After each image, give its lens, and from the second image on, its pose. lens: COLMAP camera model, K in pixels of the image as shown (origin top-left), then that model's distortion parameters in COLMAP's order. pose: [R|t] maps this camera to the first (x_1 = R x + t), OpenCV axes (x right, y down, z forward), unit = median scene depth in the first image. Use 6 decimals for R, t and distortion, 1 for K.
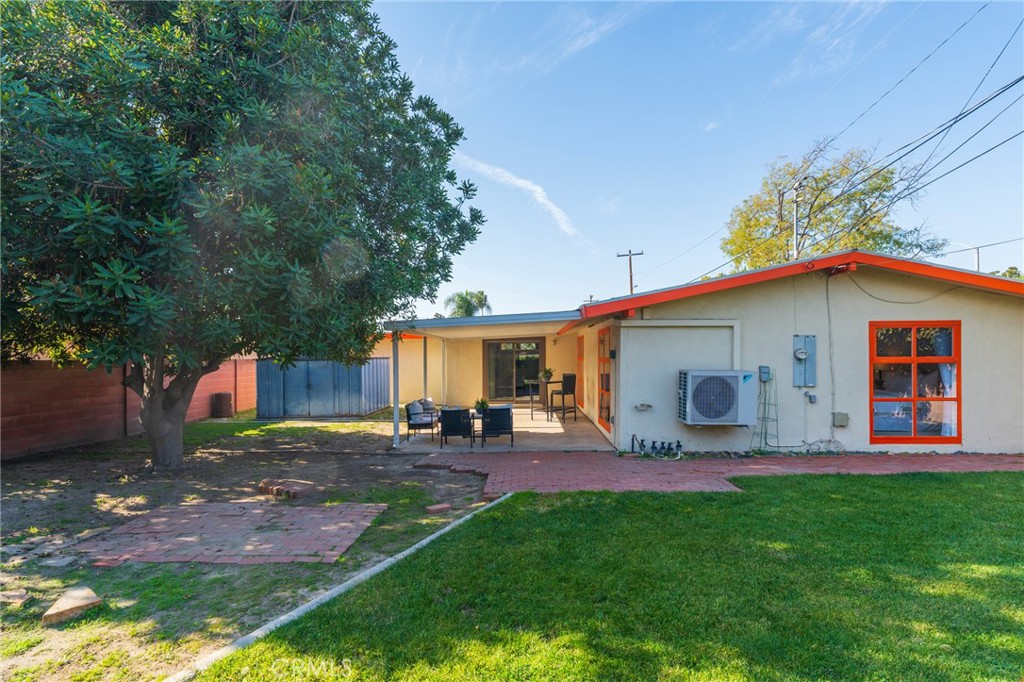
lens RADIAL K [[469.6, 0, 512.6], [0, 469.6, 360.7], [0, 0, 1]] dist [0.001115, 0.000830]
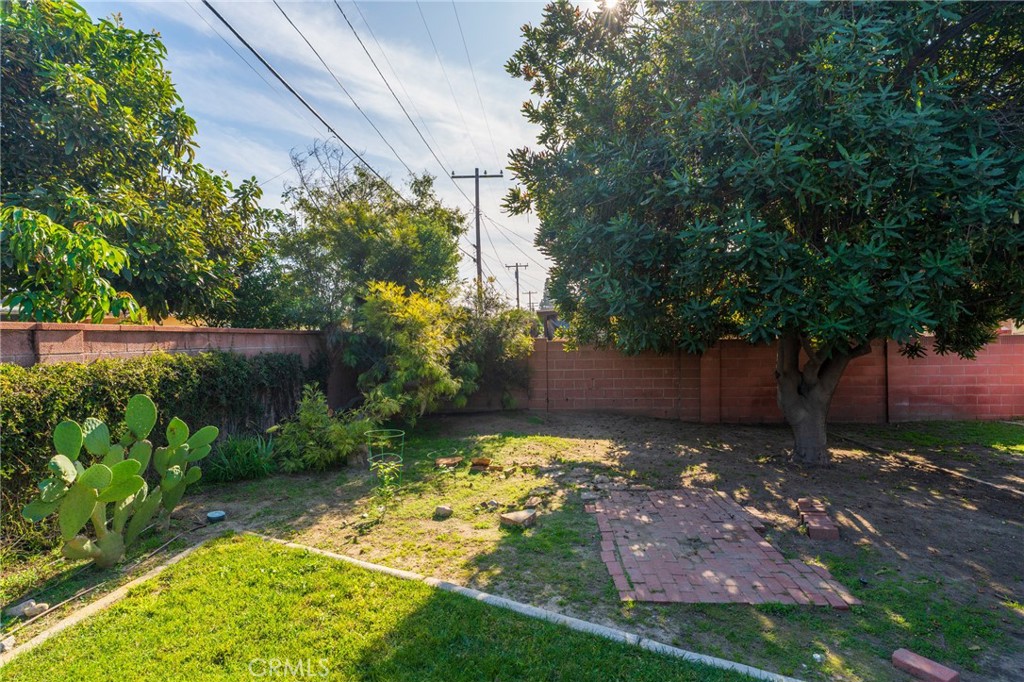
lens RADIAL K [[523.0, 0, 512.0], [0, 523.0, 341.0], [0, 0, 1]] dist [0.000063, 0.000380]
pose [[-0.045060, 0.009402, -0.998940, 0.353983], [0.011149, 0.999898, 0.008908, -0.018922], [0.998922, -0.010736, -0.045160, 0.580431]]
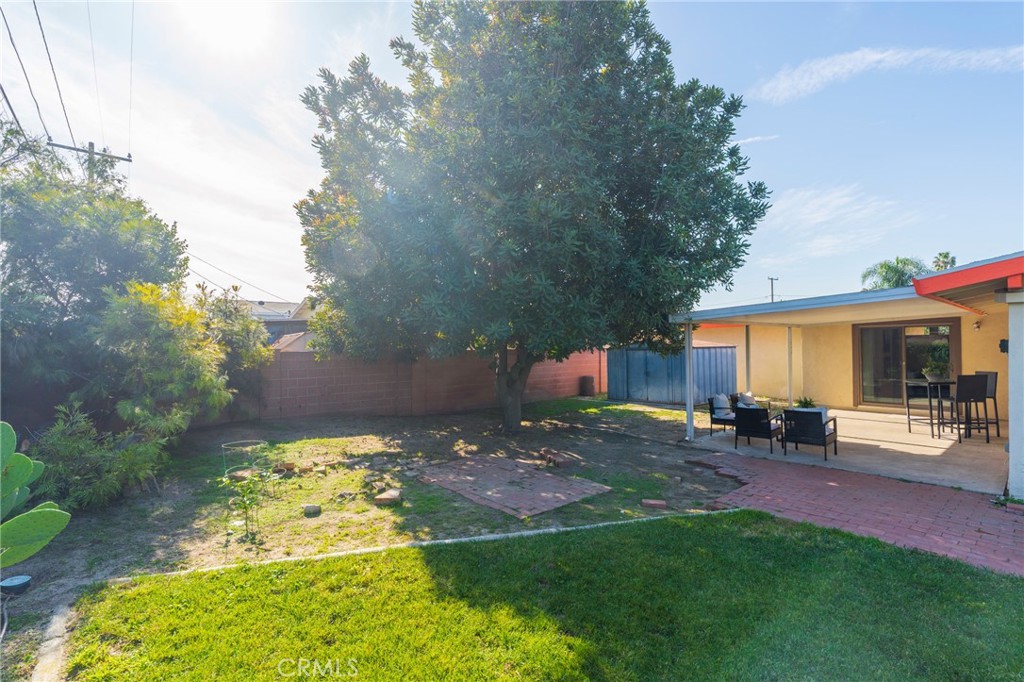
lens RADIAL K [[470.5, 0, 517.6], [0, 470.5, 342.3], [0, 0, 1]] dist [0.000253, 0.000825]
pose [[0.671793, -0.005546, -0.740718, 0.367870], [0.000367, 0.999974, -0.007154, -0.021738], [0.740738, 0.004534, 0.671778, 0.101048]]
